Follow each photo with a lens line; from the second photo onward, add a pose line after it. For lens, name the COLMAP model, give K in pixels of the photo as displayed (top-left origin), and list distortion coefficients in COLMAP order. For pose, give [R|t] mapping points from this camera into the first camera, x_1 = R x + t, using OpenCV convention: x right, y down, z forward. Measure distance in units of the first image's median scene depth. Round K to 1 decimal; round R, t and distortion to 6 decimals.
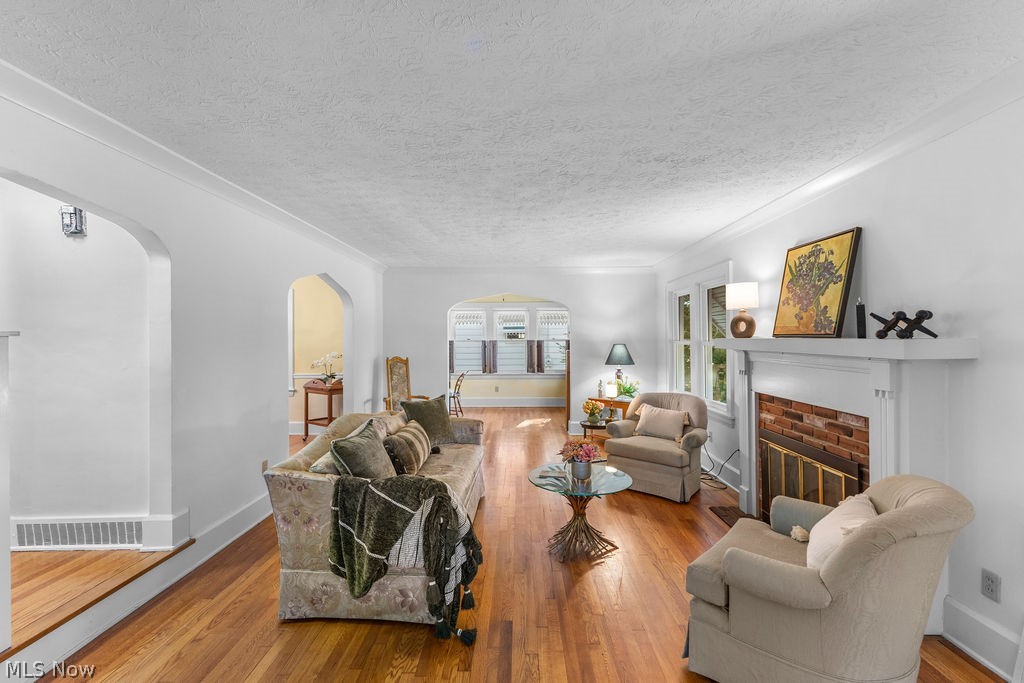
lens RADIAL K [[437.7, 0, 509.5], [0, 437.7, 336.9], [0, 0, 1]] dist [0.001111, -0.000324]
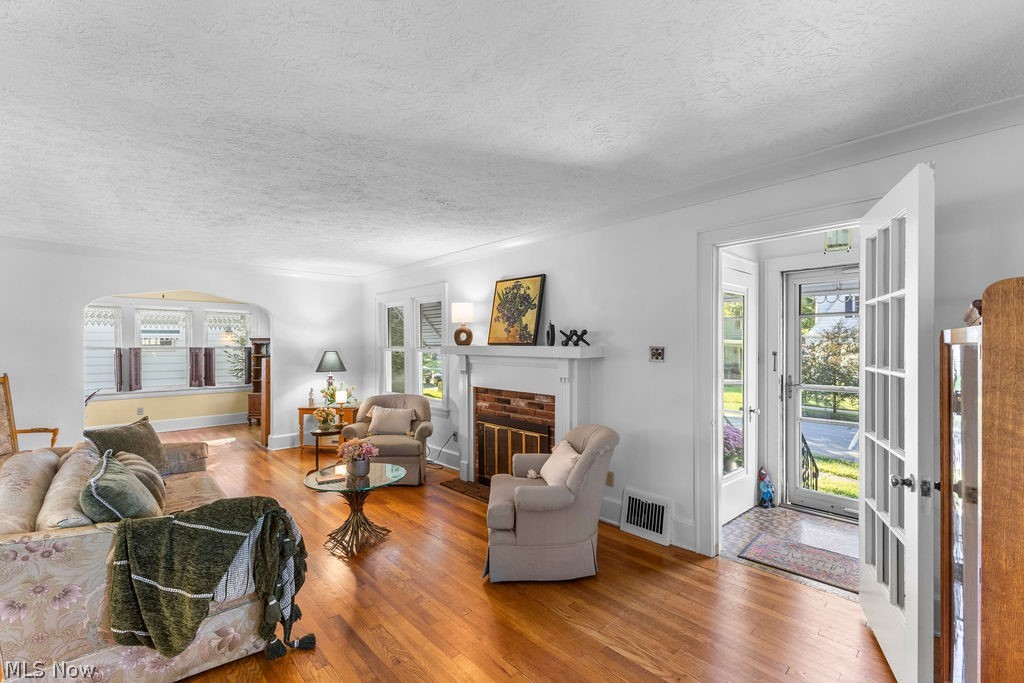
lens RADIAL K [[442.2, 0, 513.8], [0, 442.2, 344.7], [0, 0, 1]] dist [-0.000331, -0.000295]
pose [[0.714969, 0.004186, 0.699144, -0.327148], [-0.004833, 0.999988, -0.001044, 0.001382], [-0.699140, -0.002633, 0.714980, -0.035993]]
